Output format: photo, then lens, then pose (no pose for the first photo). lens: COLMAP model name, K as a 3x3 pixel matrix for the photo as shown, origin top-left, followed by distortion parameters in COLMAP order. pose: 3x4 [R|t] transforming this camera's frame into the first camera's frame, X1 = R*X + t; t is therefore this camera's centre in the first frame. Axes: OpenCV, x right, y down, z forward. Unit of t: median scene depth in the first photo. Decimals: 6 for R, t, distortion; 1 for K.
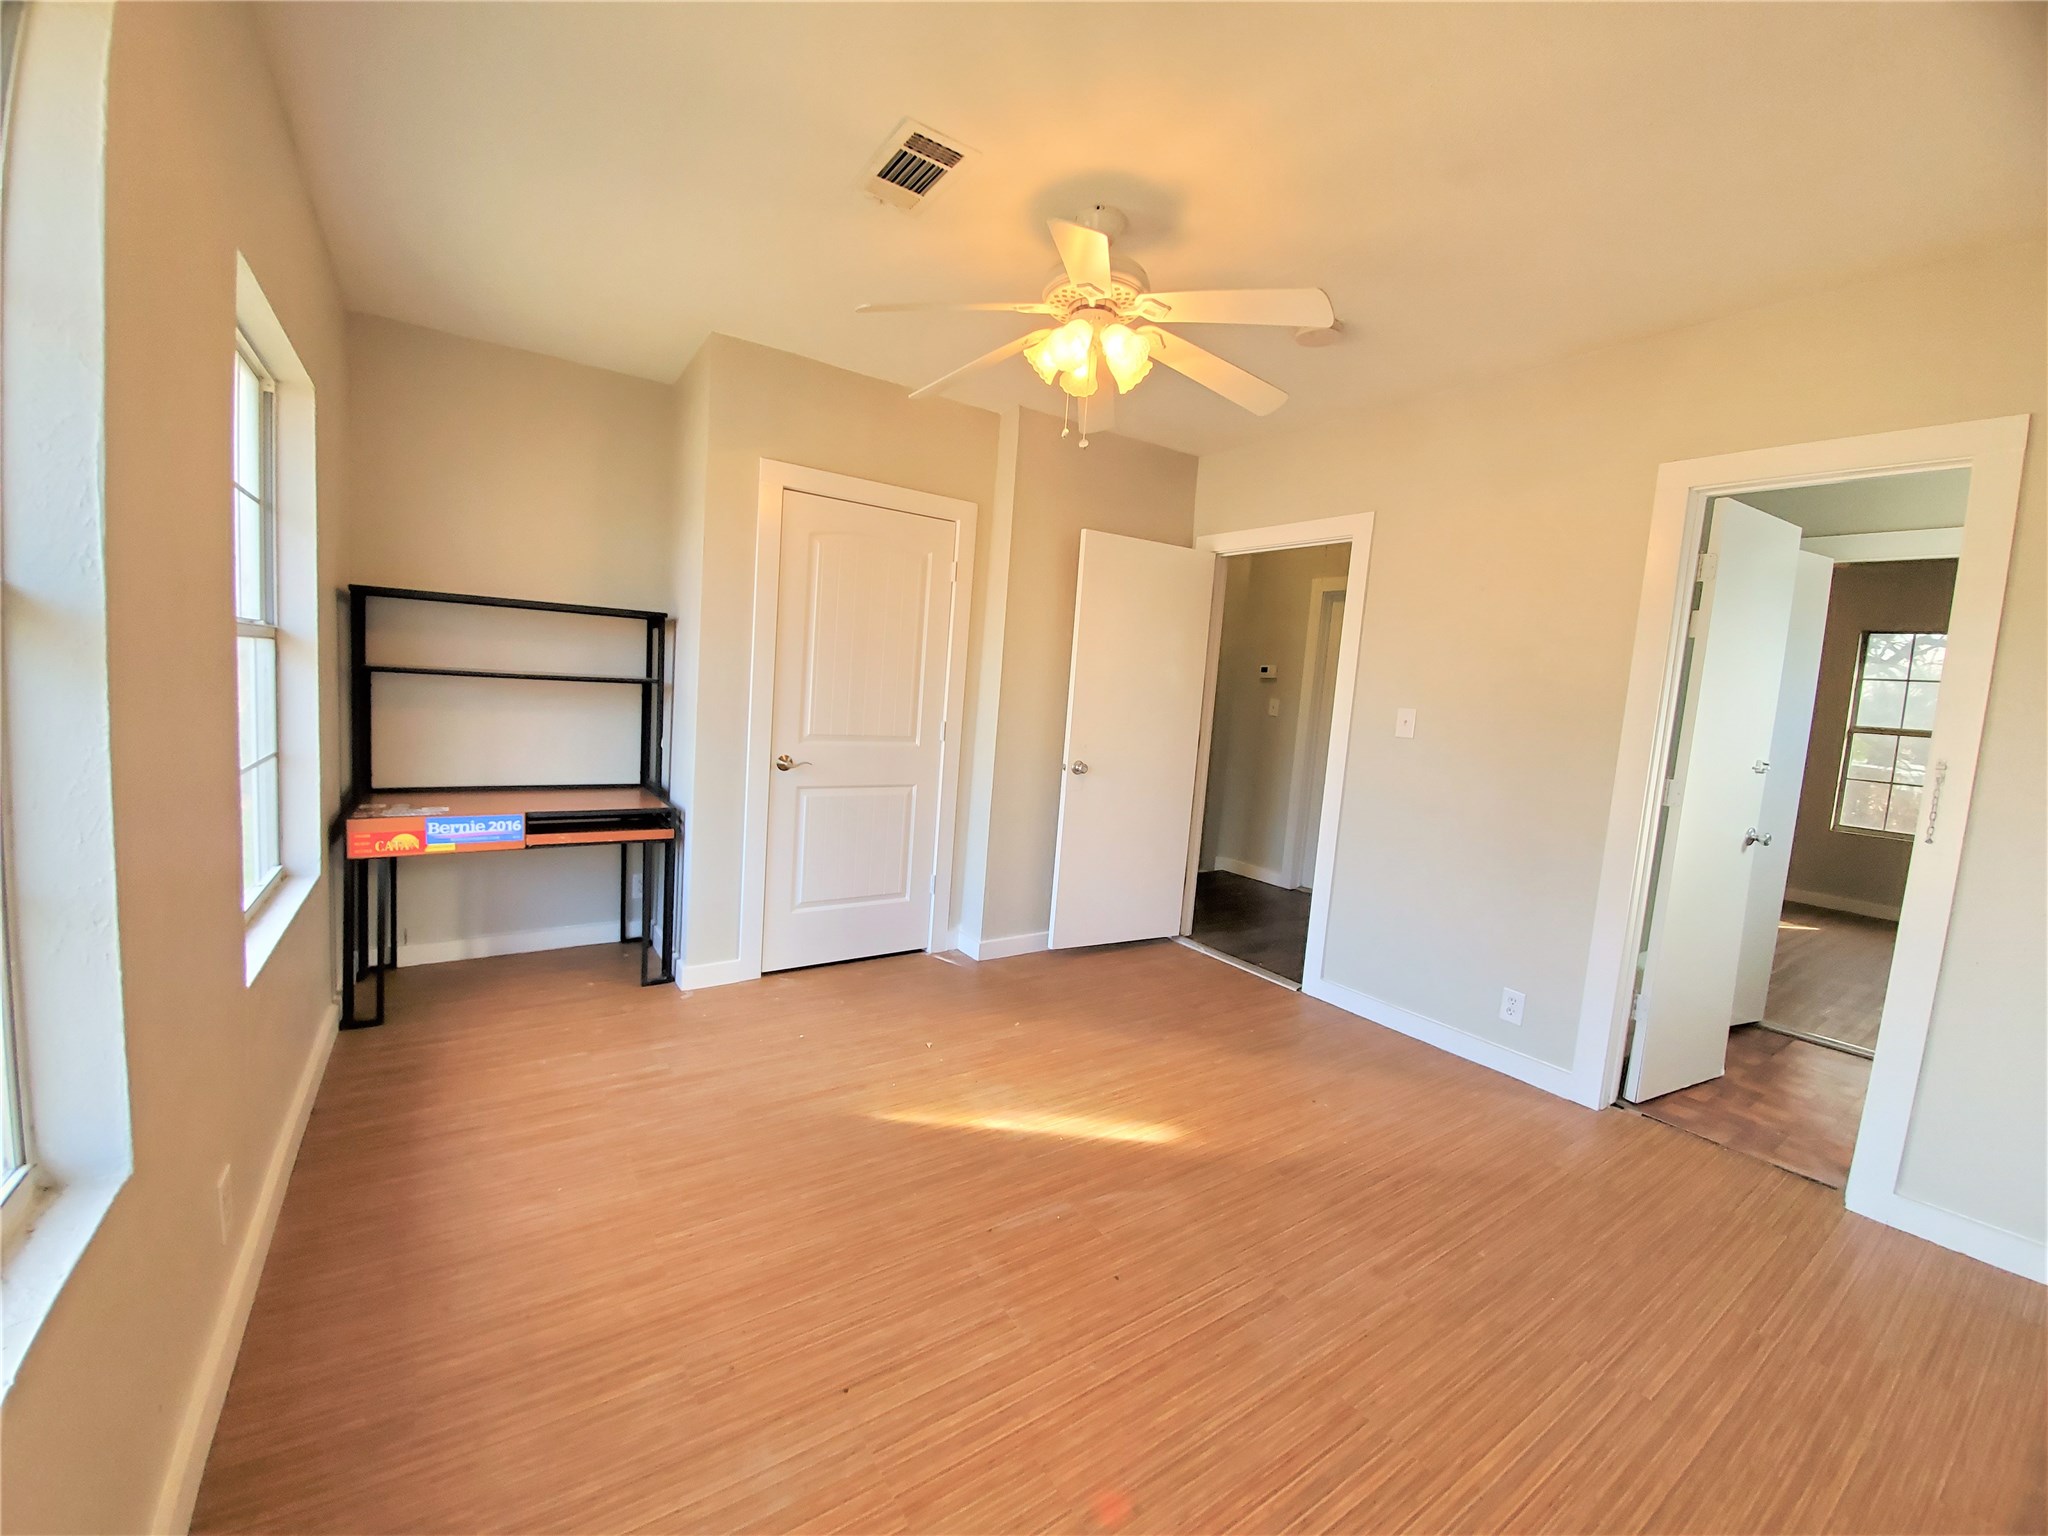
lens RADIAL K [[798.2, 0, 1002.9], [0, 798.2, 756.1], [0, 0, 1]] dist [0.001780, -0.011819]
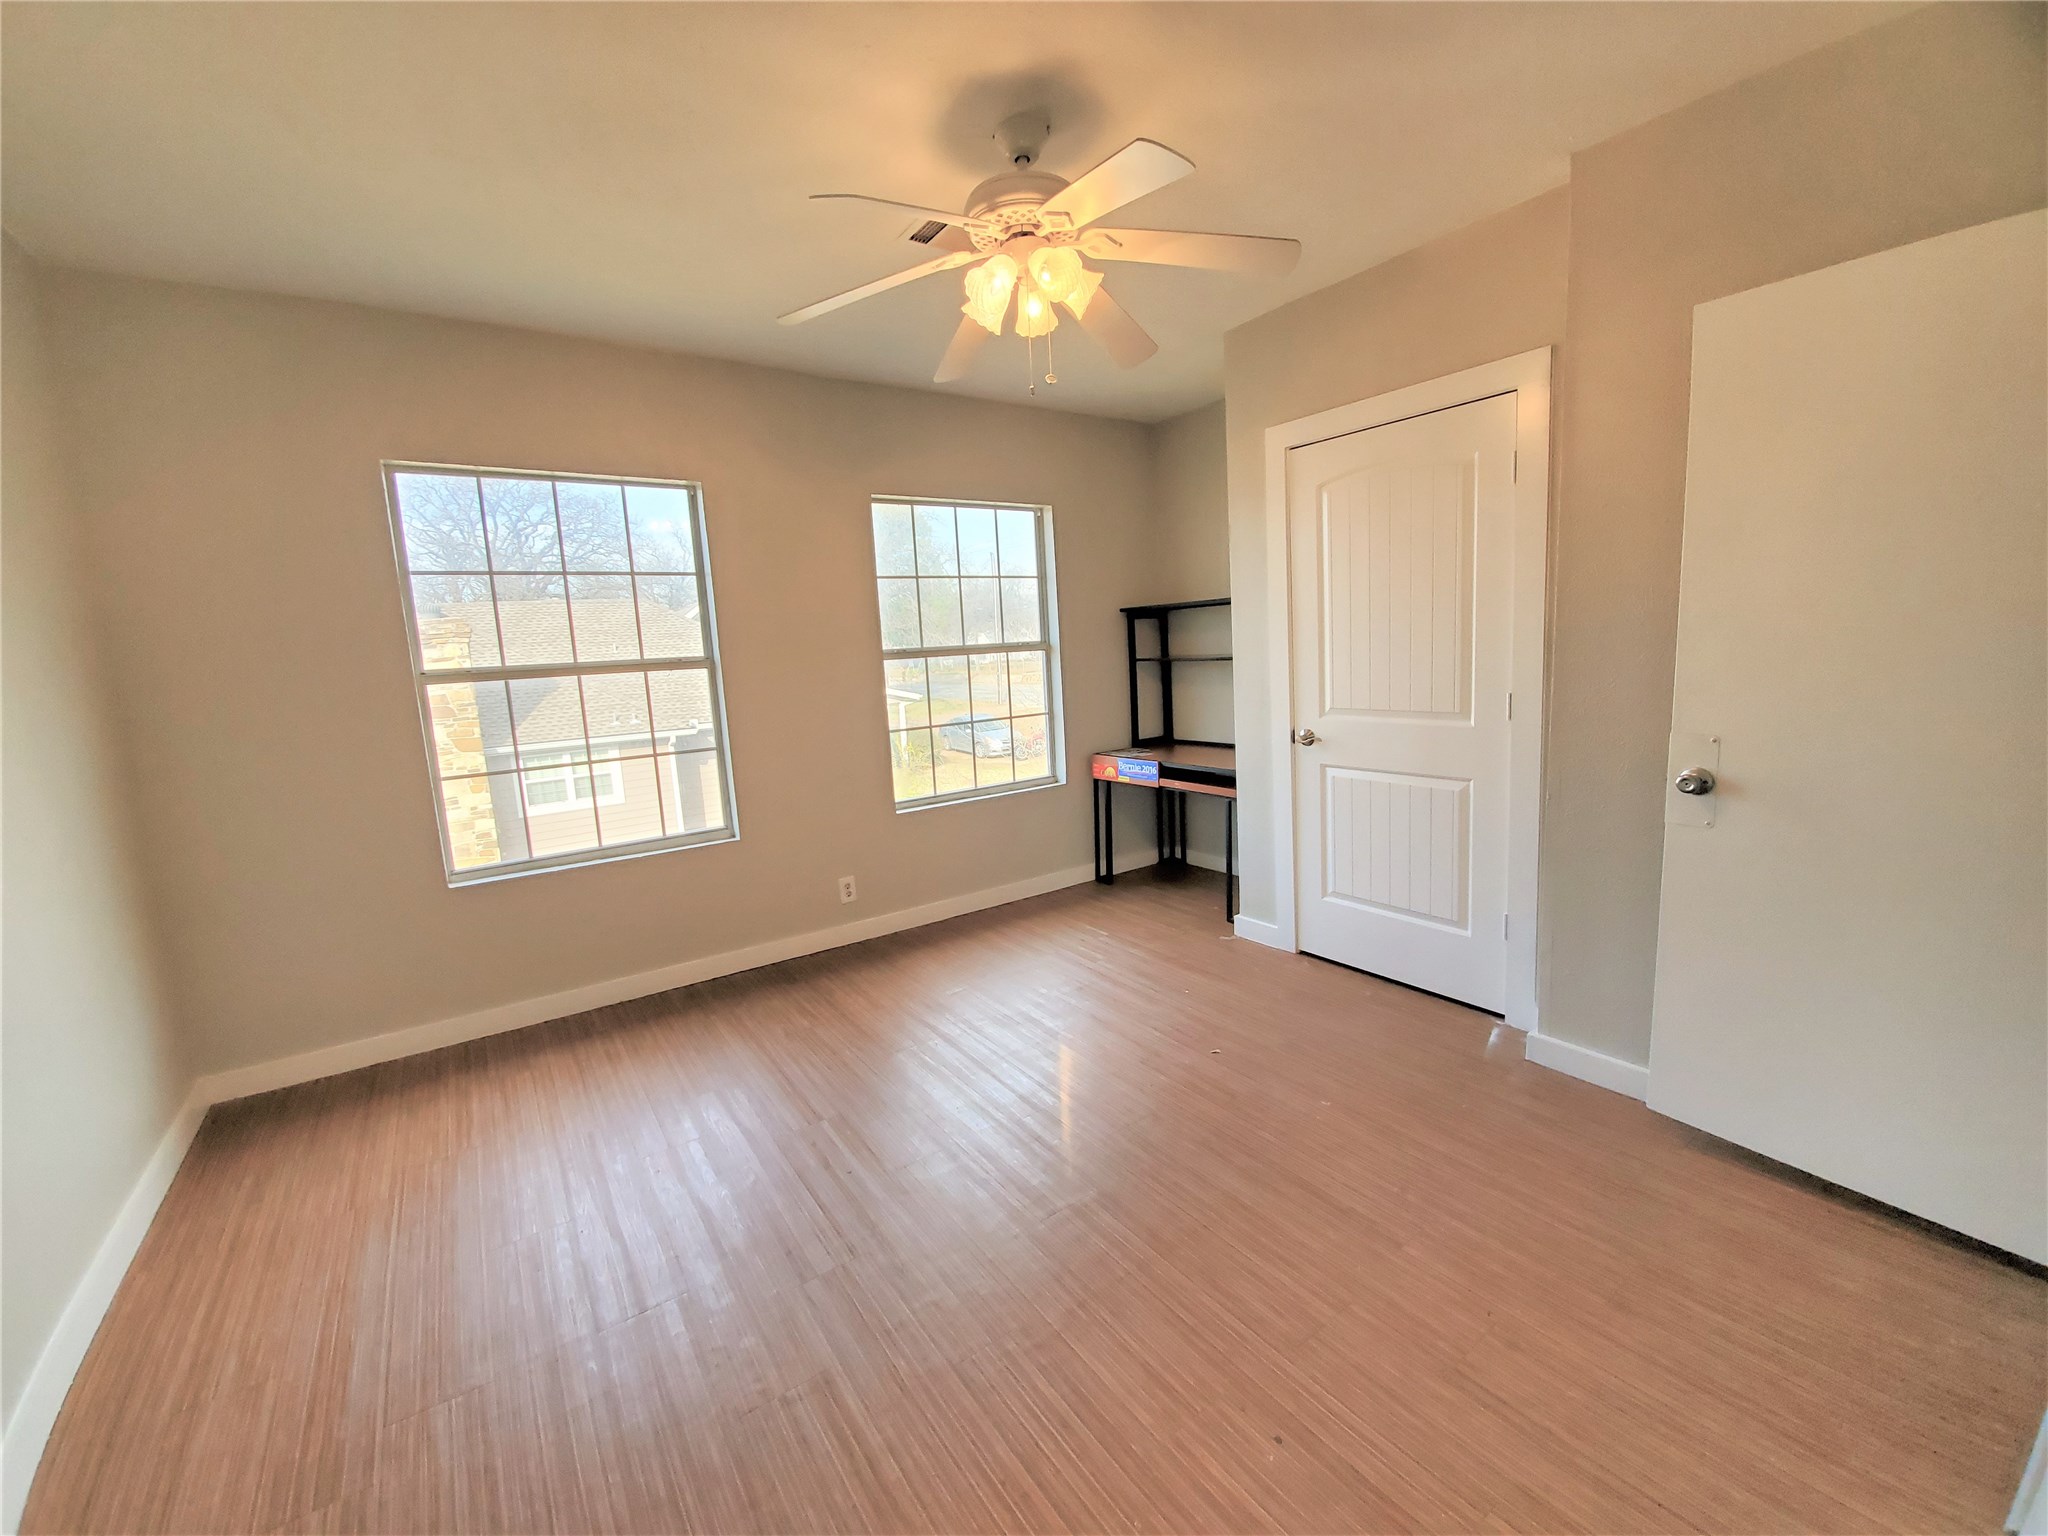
lens RADIAL K [[798.2, 0, 1002.9], [0, 798.2, 756.1], [0, 0, 1]] dist [0.001780, -0.011819]
pose [[0.021420, 0.075587, -0.996909, 0.720886], [-0.036483, 0.996533, 0.074774, -0.029372], [0.999105, 0.034768, 0.024103, 0.666869]]
